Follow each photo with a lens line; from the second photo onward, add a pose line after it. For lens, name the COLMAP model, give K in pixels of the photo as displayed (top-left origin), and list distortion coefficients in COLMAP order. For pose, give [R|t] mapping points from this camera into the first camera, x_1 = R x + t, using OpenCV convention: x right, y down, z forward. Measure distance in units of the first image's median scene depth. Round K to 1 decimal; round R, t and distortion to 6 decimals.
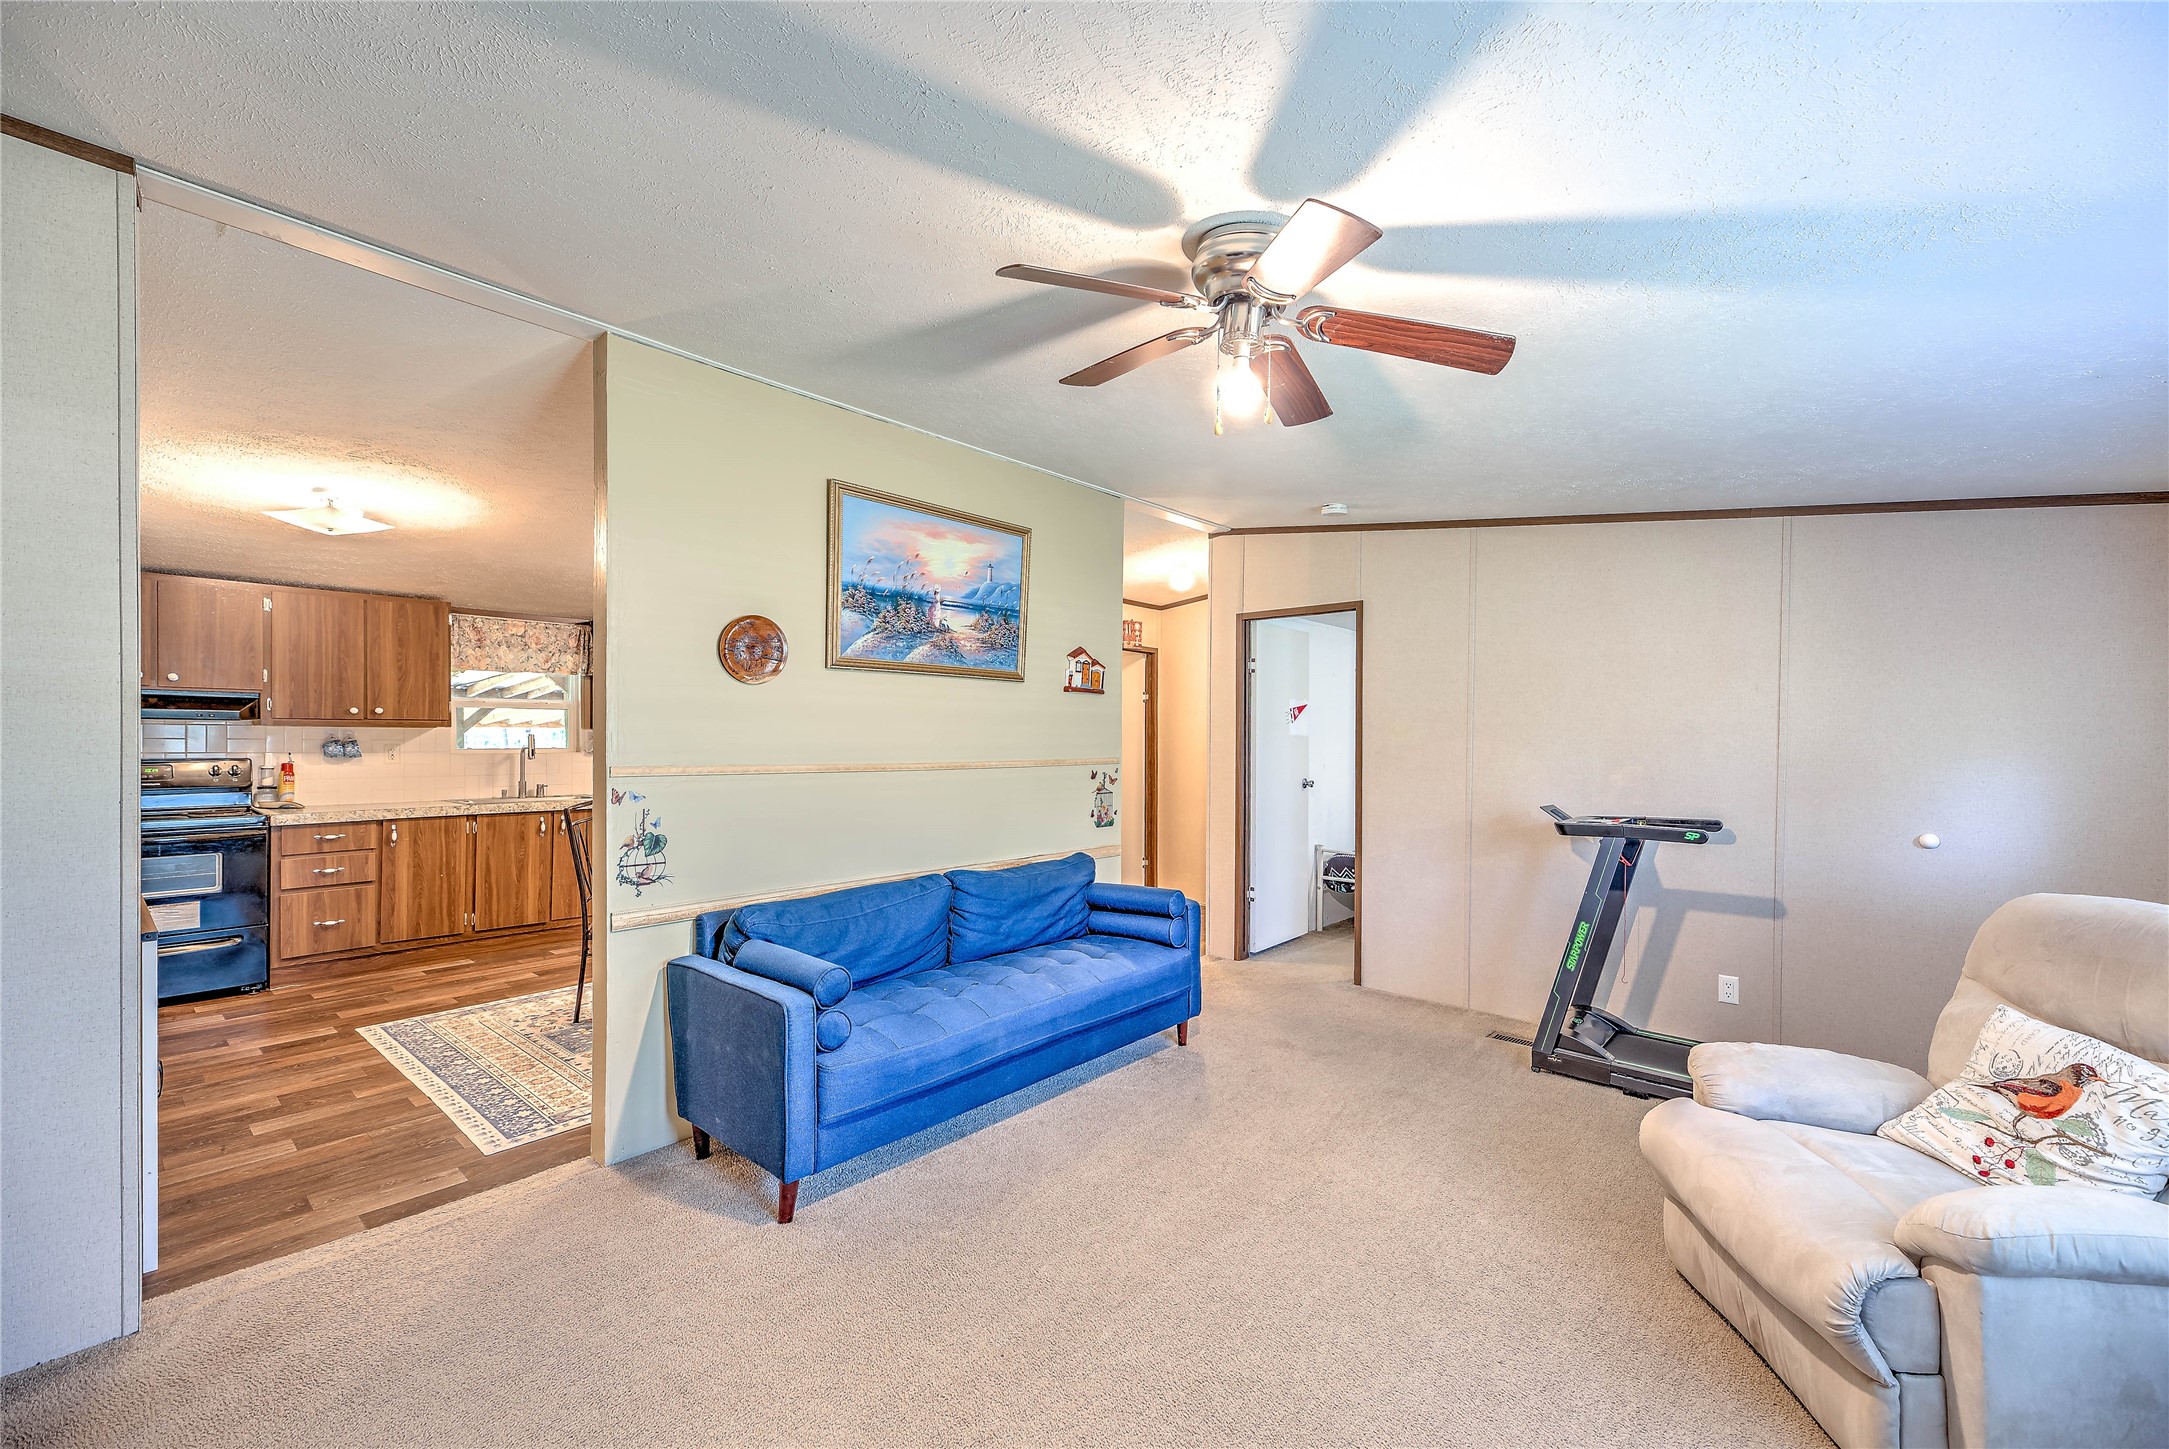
lens RADIAL K [[888.3, 0, 1079.1], [0, 888.3, 744.1], [0, 0, 1]] dist [0.000179, -0.000180]
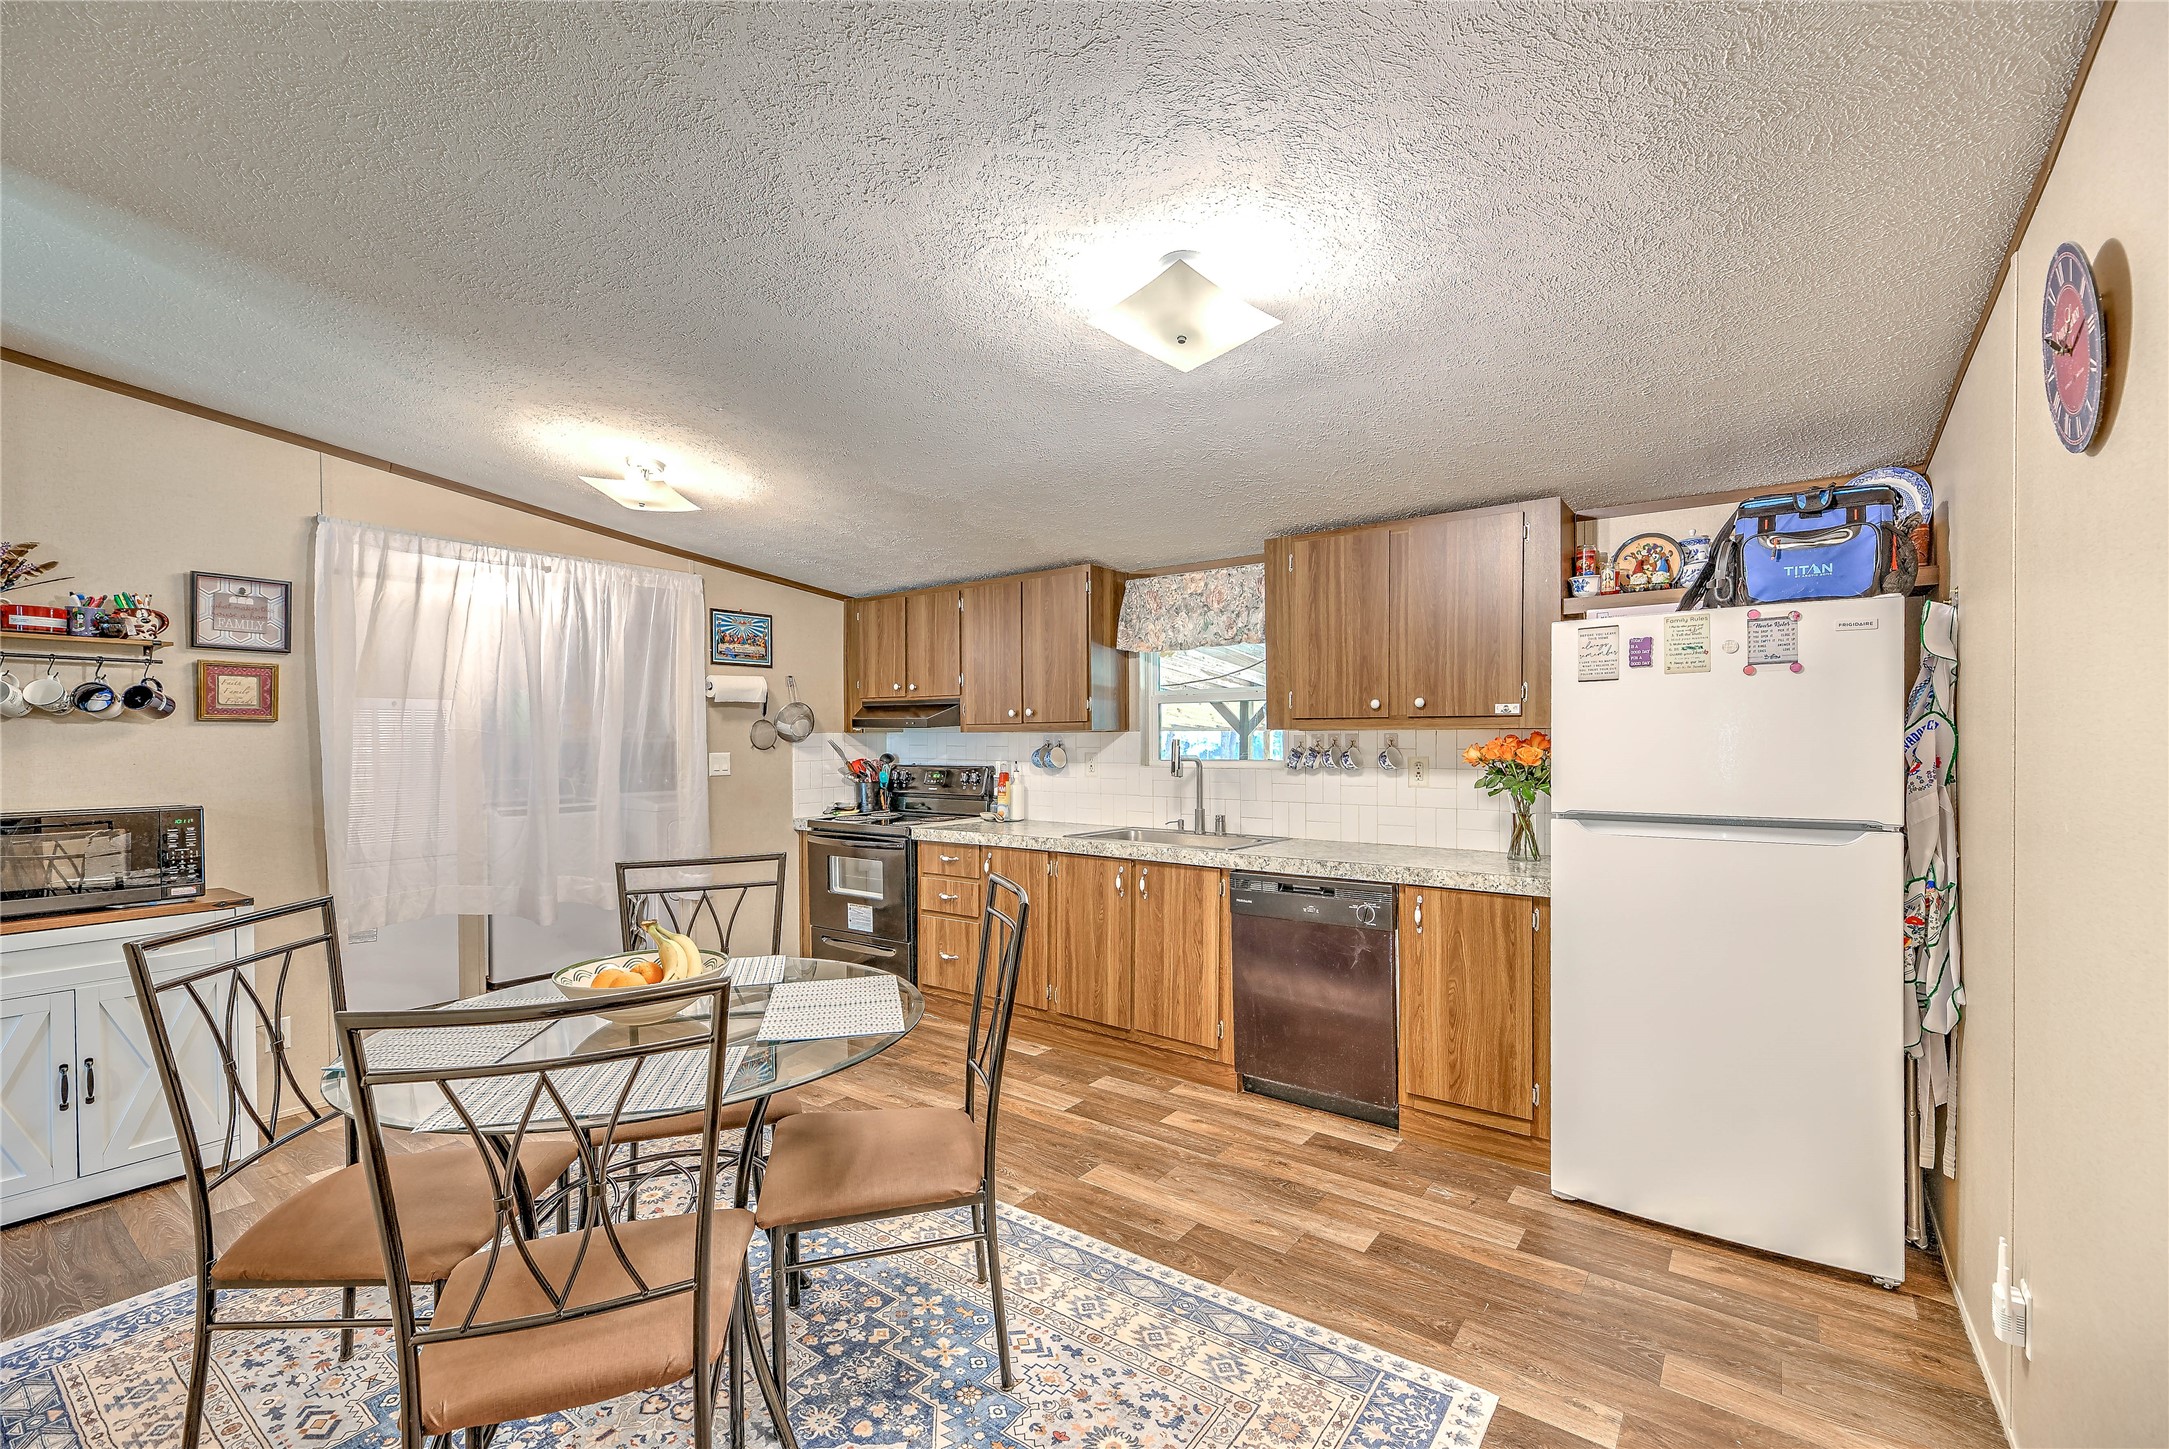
lens RADIAL K [[888.3, 0, 1079.1], [0, 888.3, 744.1], [0, 0, 1]] dist [0.000179, -0.000180]
pose [[0.088637, -0.002535, -0.996061, 0.042015], [-0.005704, 0.999979, -0.003053, -0.006131], [0.996048, 0.005952, 0.088621, 1.009579]]
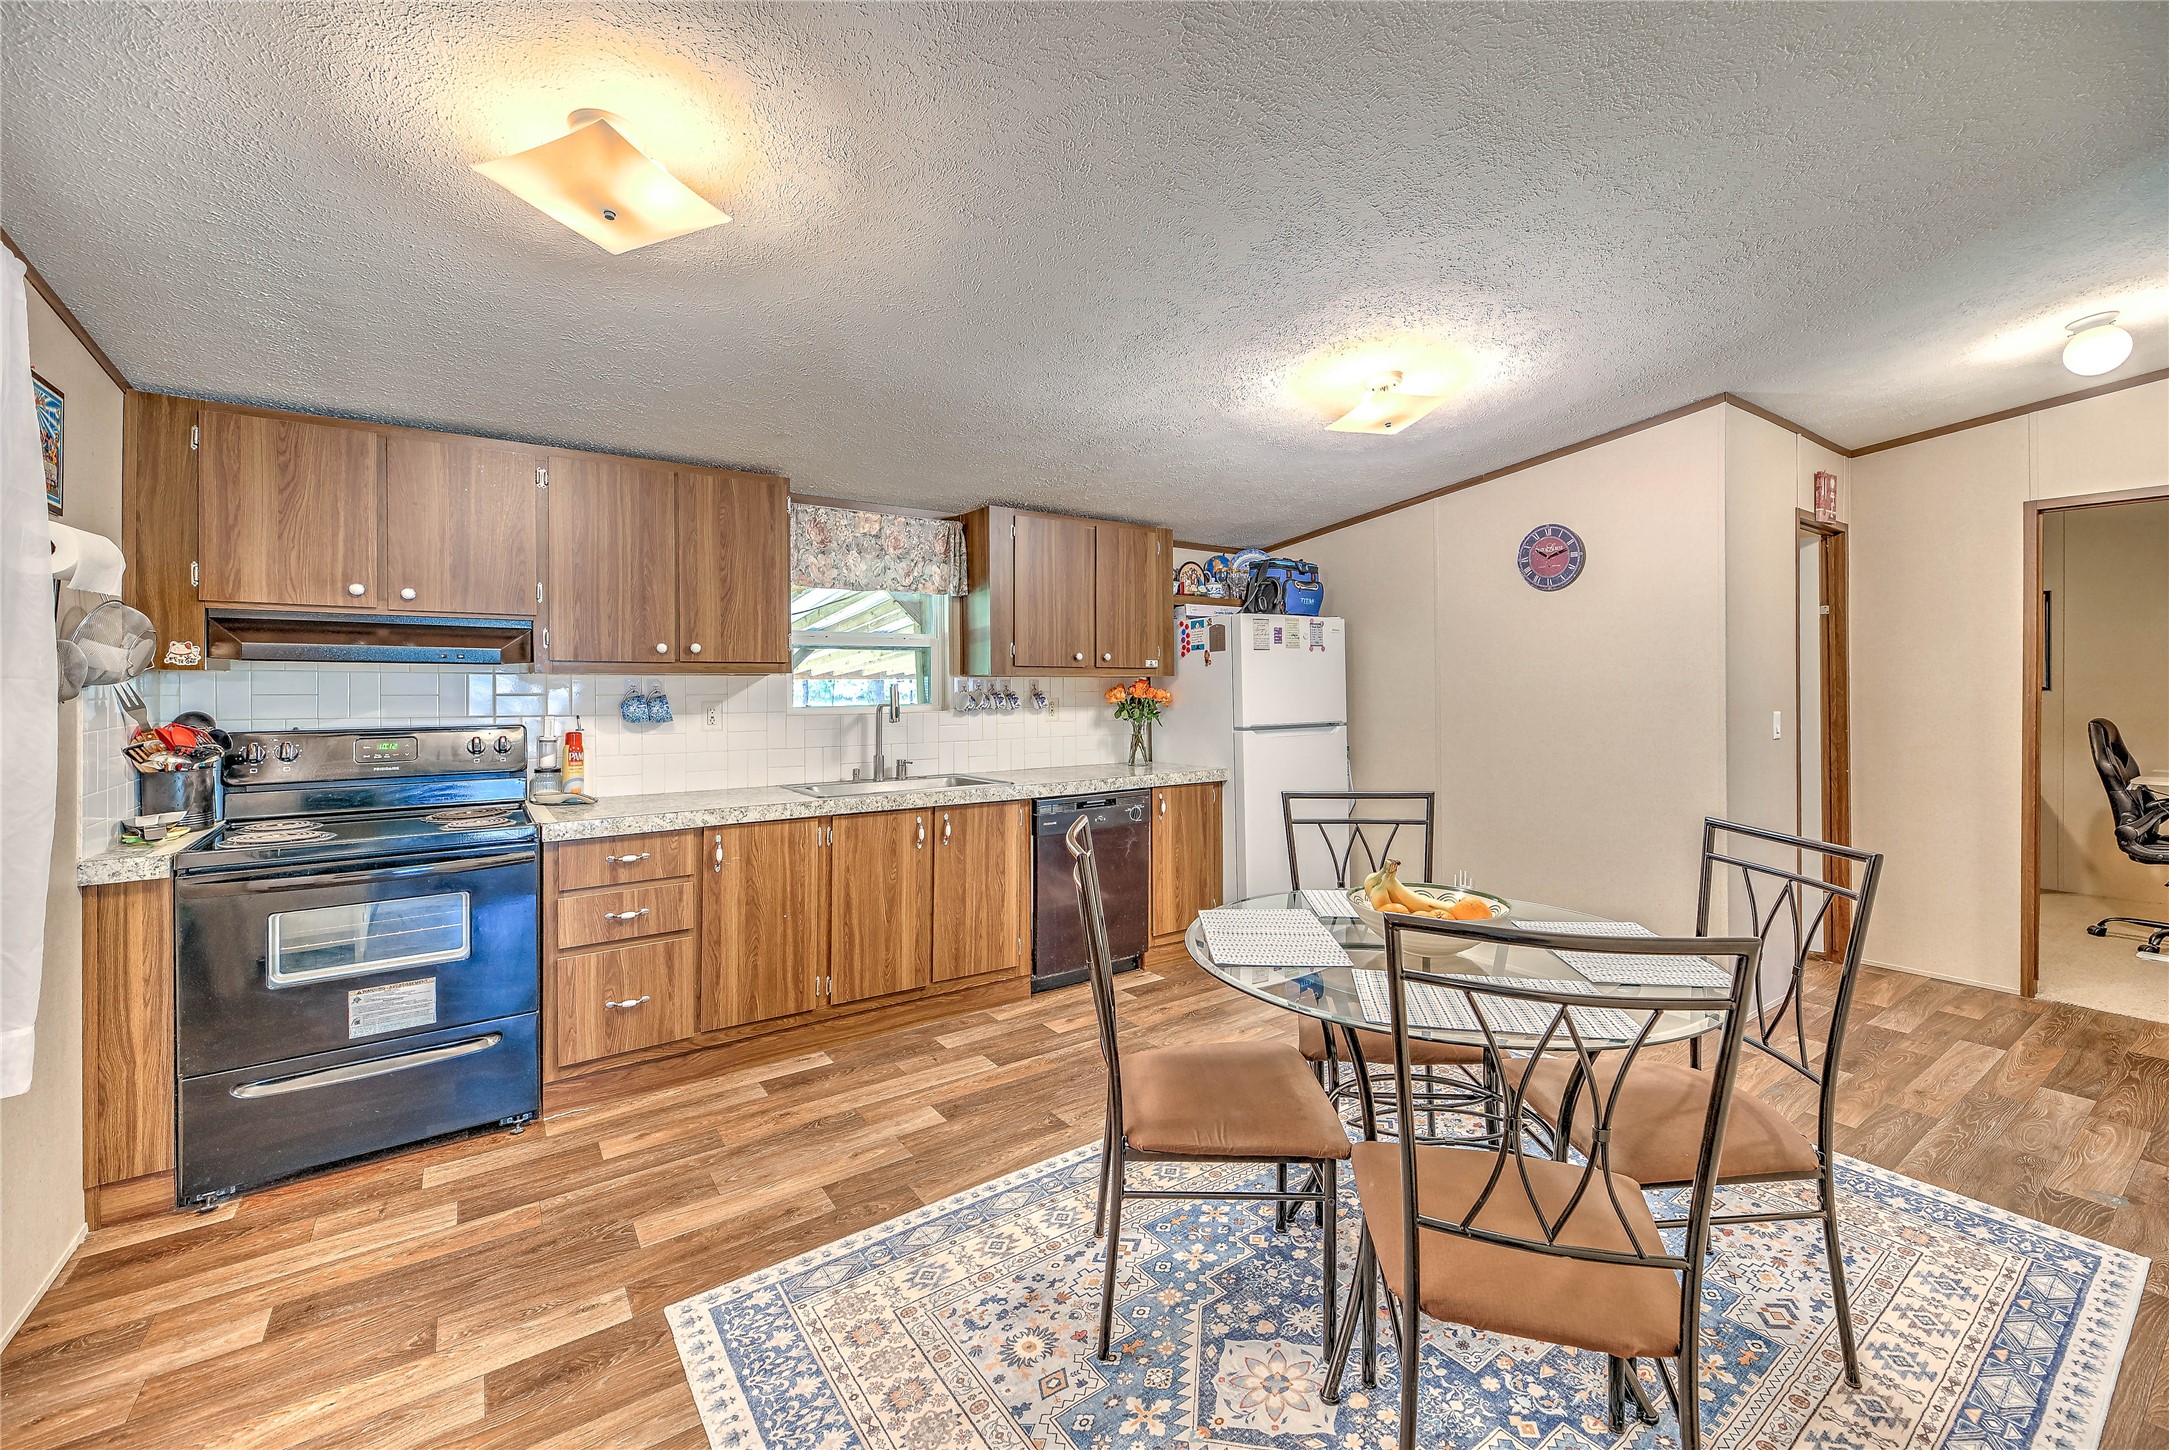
lens RADIAL K [[838.3, 0, 1035.3], [0, 838.3, 689.8], [0, 0, 1]] dist [-0.000522, -0.000097]
pose [[0.963438, -0.008517, -0.267796, -0.411936], [0.007356, 0.999959, -0.005339, -0.003252], [0.267830, 0.003174, 0.963461, 0.510069]]
